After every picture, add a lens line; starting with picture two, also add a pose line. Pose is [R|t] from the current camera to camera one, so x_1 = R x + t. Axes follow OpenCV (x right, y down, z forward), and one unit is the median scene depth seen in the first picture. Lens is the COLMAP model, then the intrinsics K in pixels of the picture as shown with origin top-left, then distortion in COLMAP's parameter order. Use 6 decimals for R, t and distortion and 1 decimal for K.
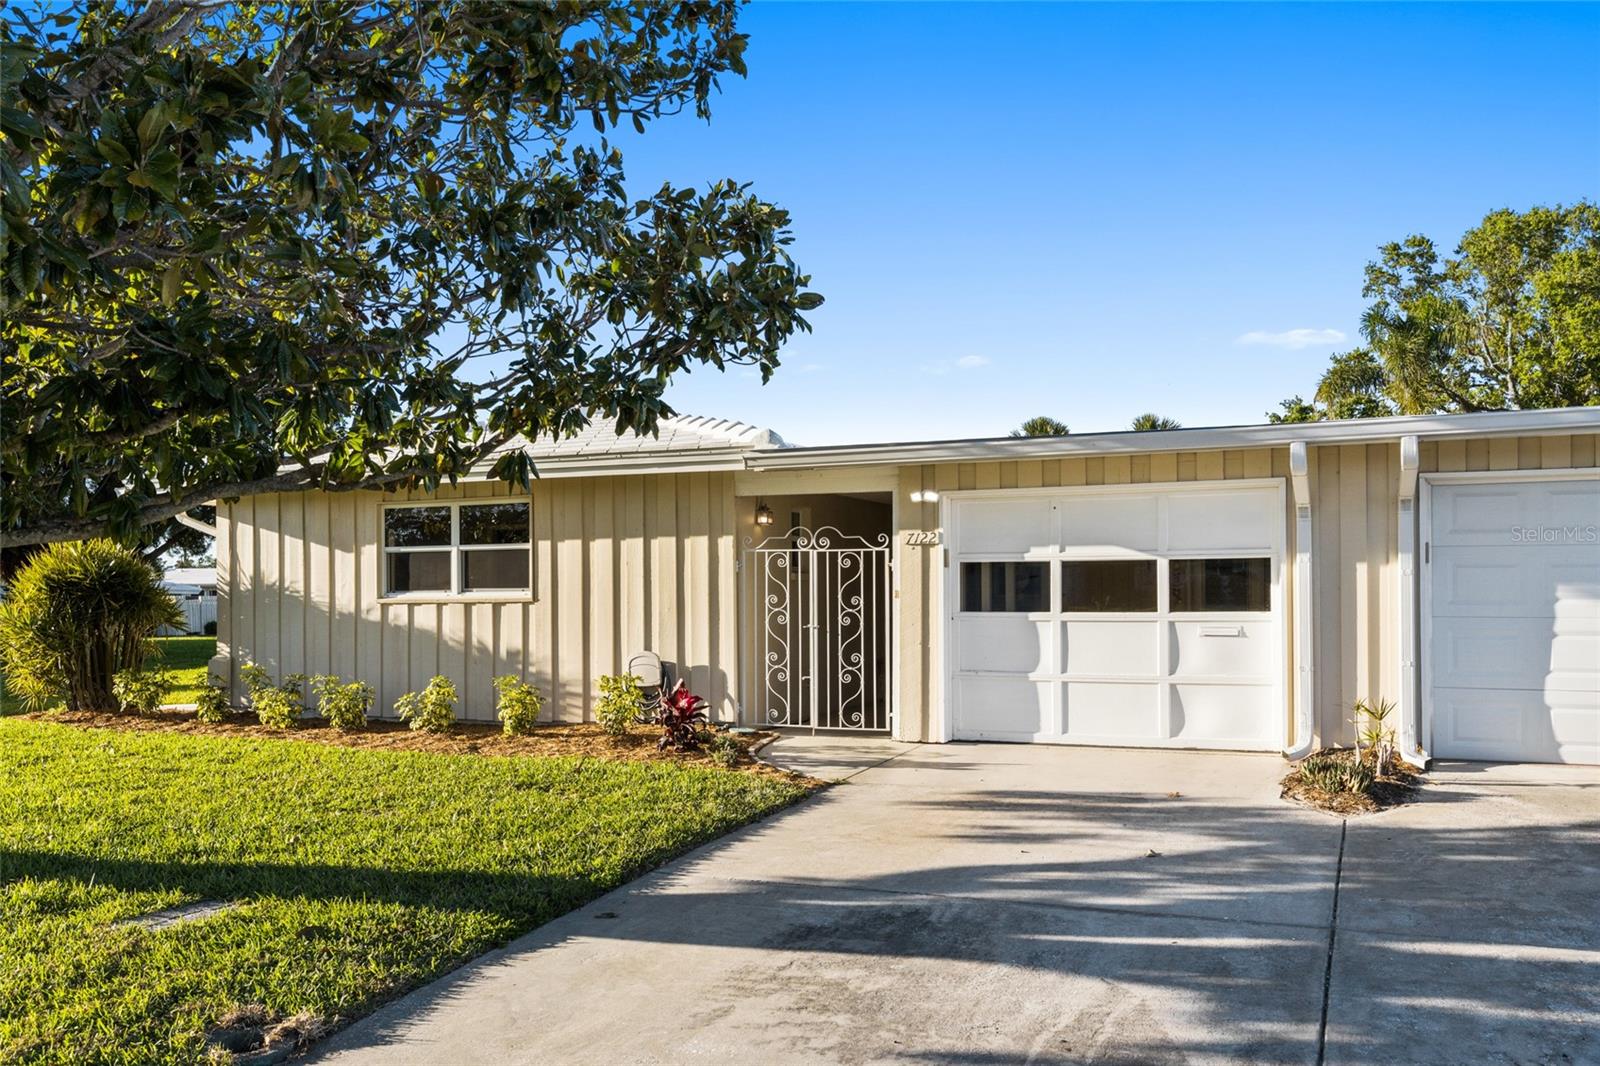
lens RADIAL K [[1346.2, 0, 799.8], [0, 1346.2, 524.1], [0, 0, 1]] dist [0.004157, 0.001018]
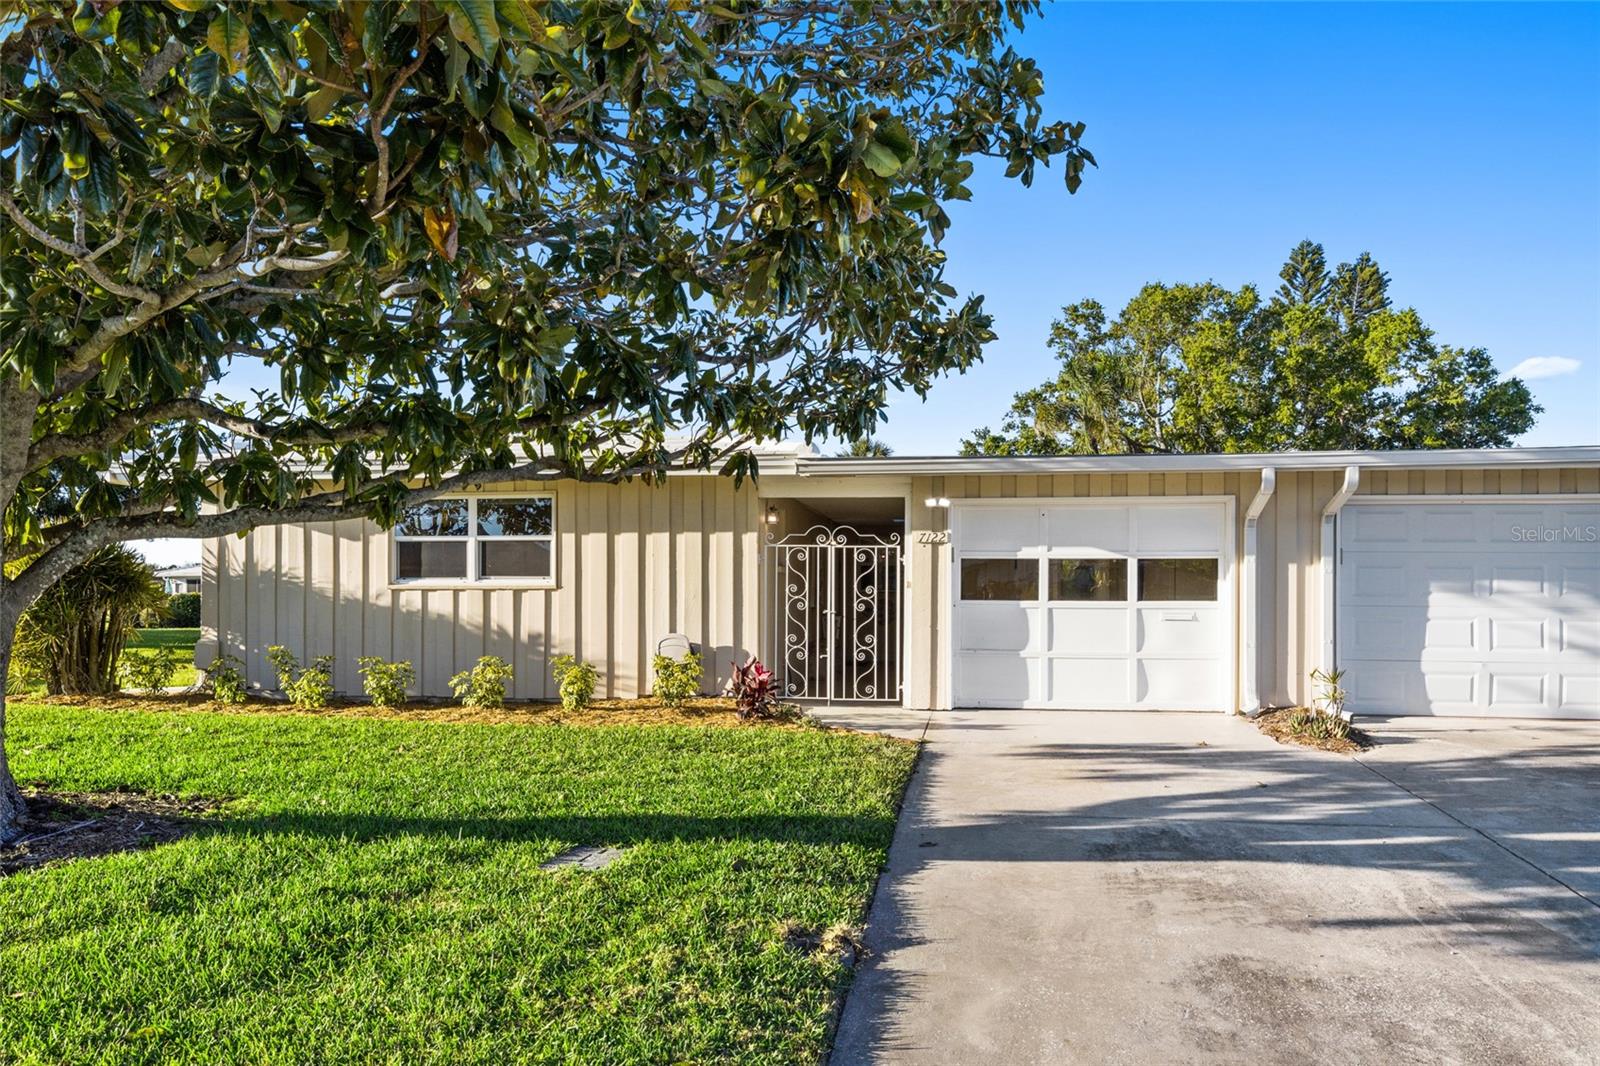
lens RADIAL K [[1219.0, 0, 800.9], [0, 1219.0, 545.2], [0, 0, 1]] dist [0.010262, -0.010750]
pose [[0.967211, 0.019304, 0.253239, -0.288876], [-0.022521, 0.999698, 0.009811, 0.008964], [-0.252973, -0.015193, 0.967354, -0.009053]]
